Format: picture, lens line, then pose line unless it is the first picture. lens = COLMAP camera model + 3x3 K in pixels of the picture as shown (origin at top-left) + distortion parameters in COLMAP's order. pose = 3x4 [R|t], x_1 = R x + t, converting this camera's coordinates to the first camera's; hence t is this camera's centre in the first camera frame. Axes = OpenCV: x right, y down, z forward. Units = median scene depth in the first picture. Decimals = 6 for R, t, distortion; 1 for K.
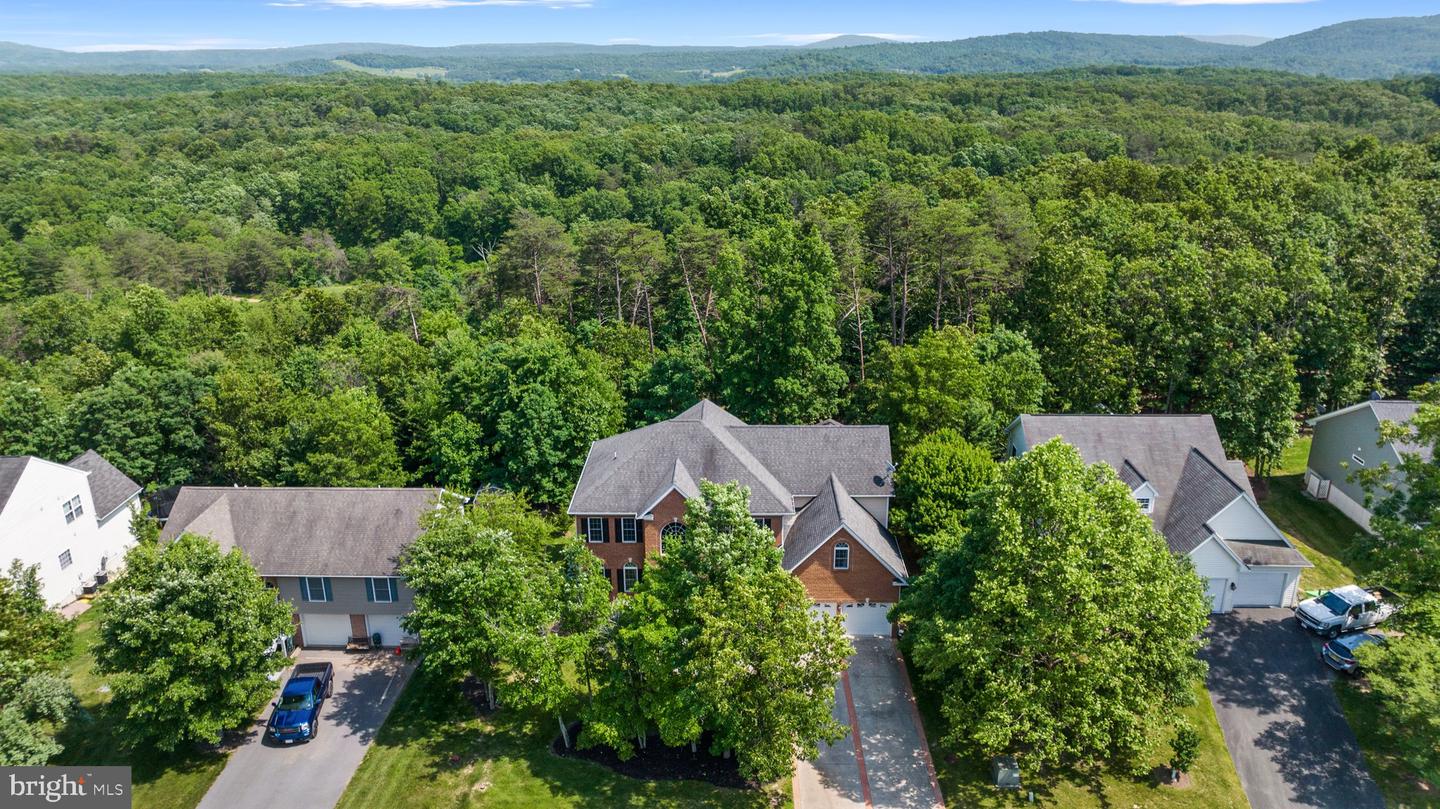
lens RADIAL K [[1015.4, 0, 720.0], [0, 1015.4, 404.5], [0, 0, 1]] dist [-0.057837, 0.066300]
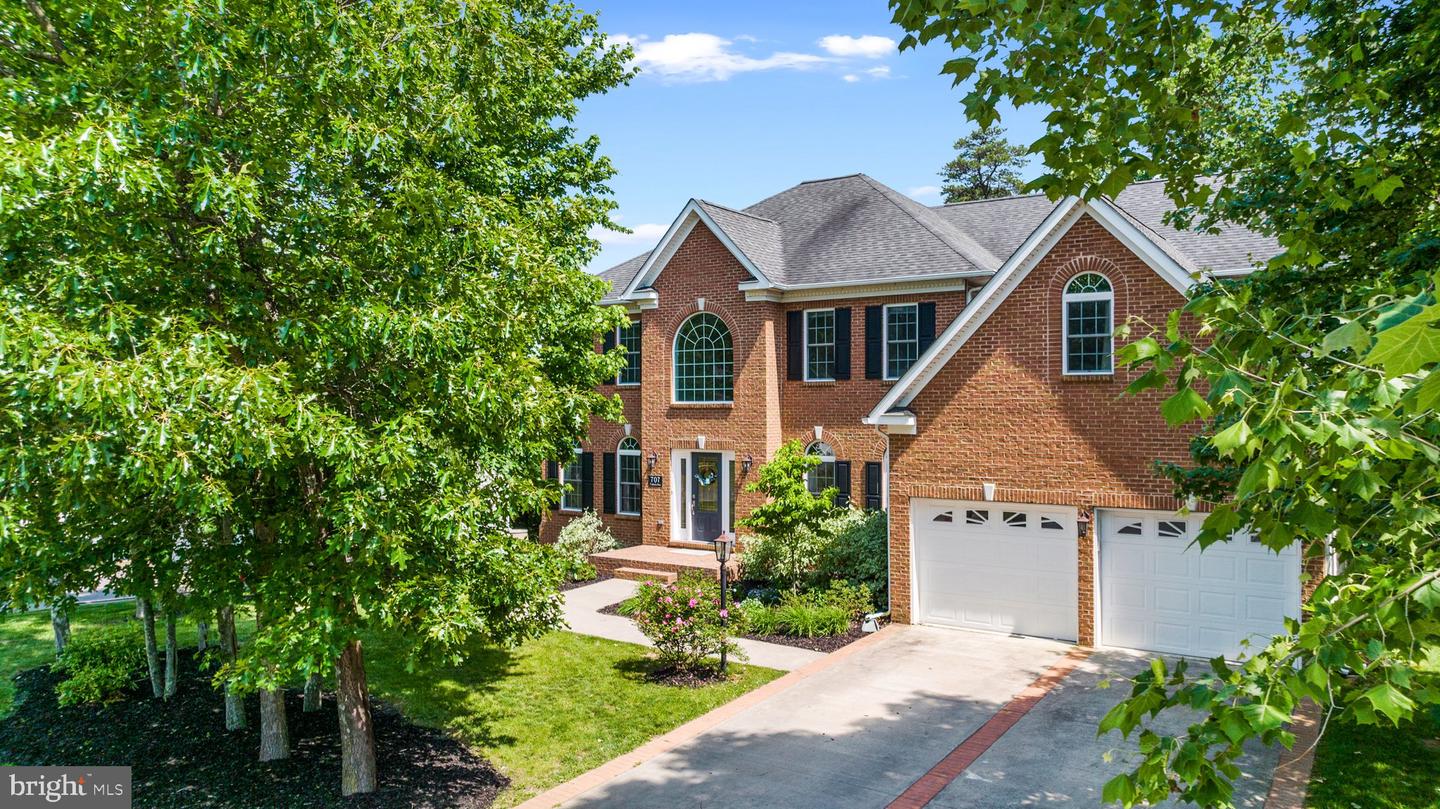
lens RADIAL K [[1015.4, 0, 720.0], [0, 1015.4, 404.5], [0, 0, 1]] dist [-0.057837, 0.066300]
pose [[0.828707, 0.000531, -0.559683, 0.037885], [-0.188981, 0.941535, -0.278925, 0.052835], [0.526812, 0.336916, 0.780357, 0.142162]]
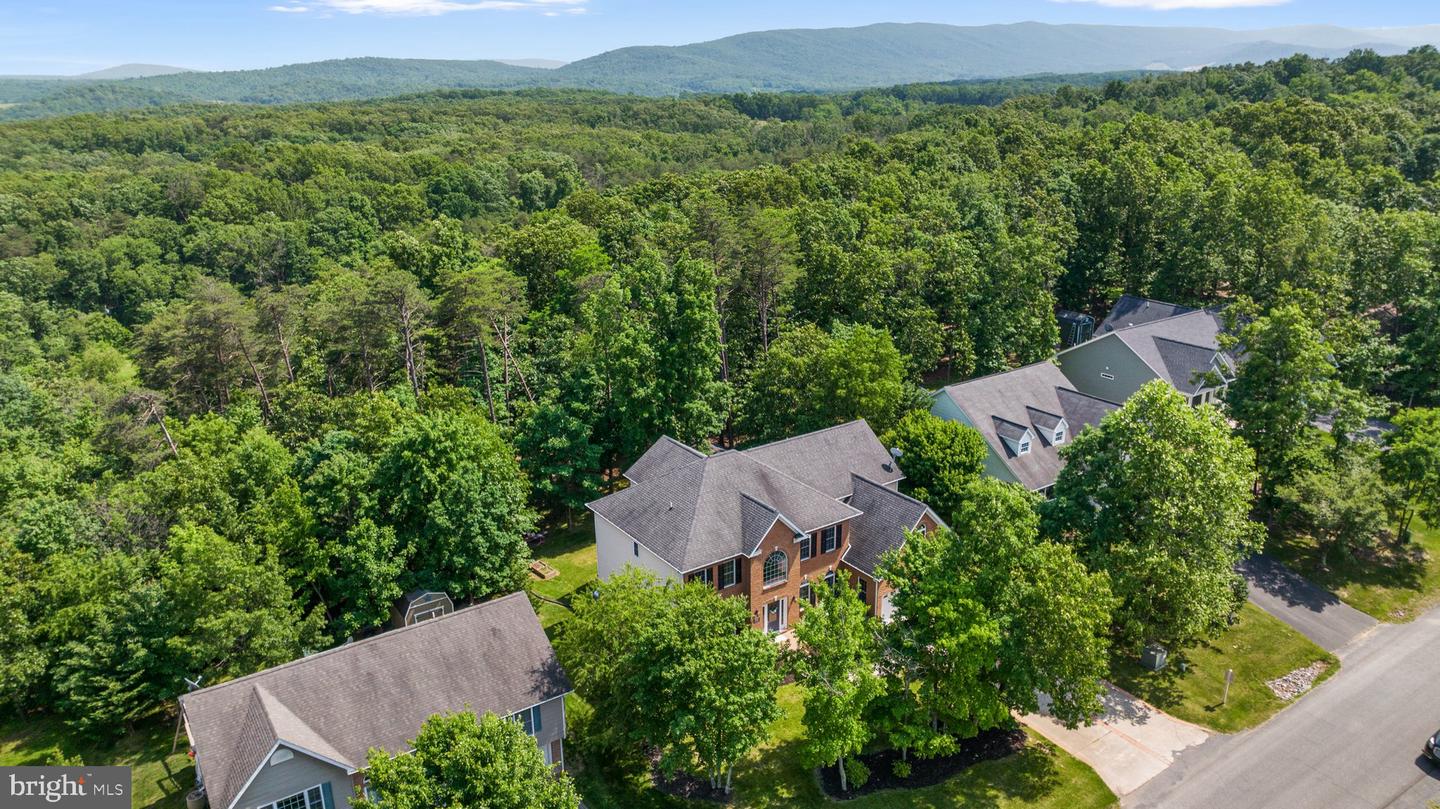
lens RADIAL K [[1015.4, 0, 720.0], [0, 1015.4, 404.5], [0, 0, 1]] dist [-0.057837, 0.066300]
pose [[0.814683, -0.189291, 0.548143, -0.124160], [0.202044, 0.978652, 0.037669, -0.014827], [-0.543571, 0.080061, 0.835536, 0.040497]]
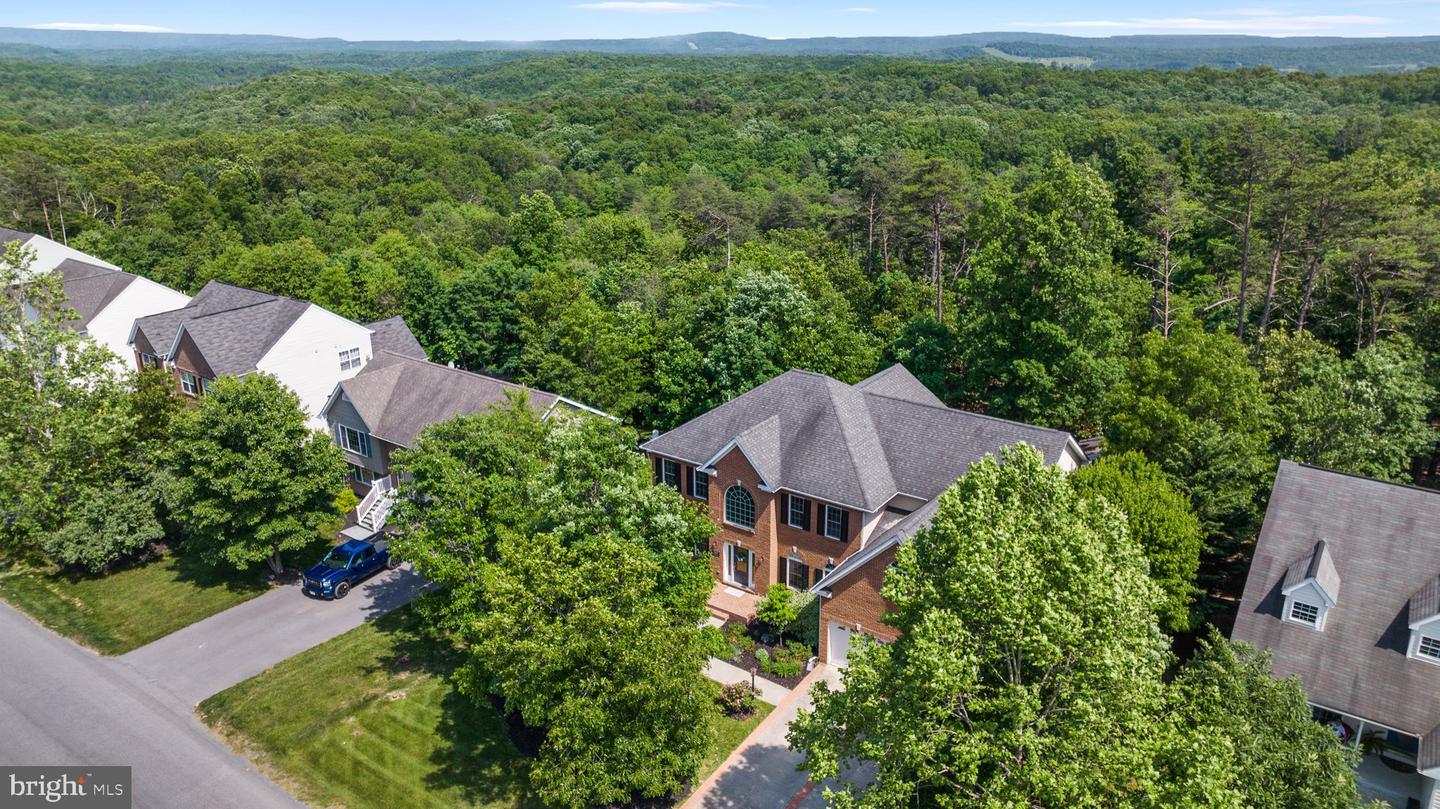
lens RADIAL K [[1015.4, 0, 720.0], [0, 1015.4, 404.5], [0, 0, 1]] dist [-0.057837, 0.066300]
pose [[0.826577, 0.194401, -0.528184, 0.073071], [-0.190069, 0.979738, 0.063151, 0.000732], [0.529758, 0.048192, 0.846778, 0.060440]]
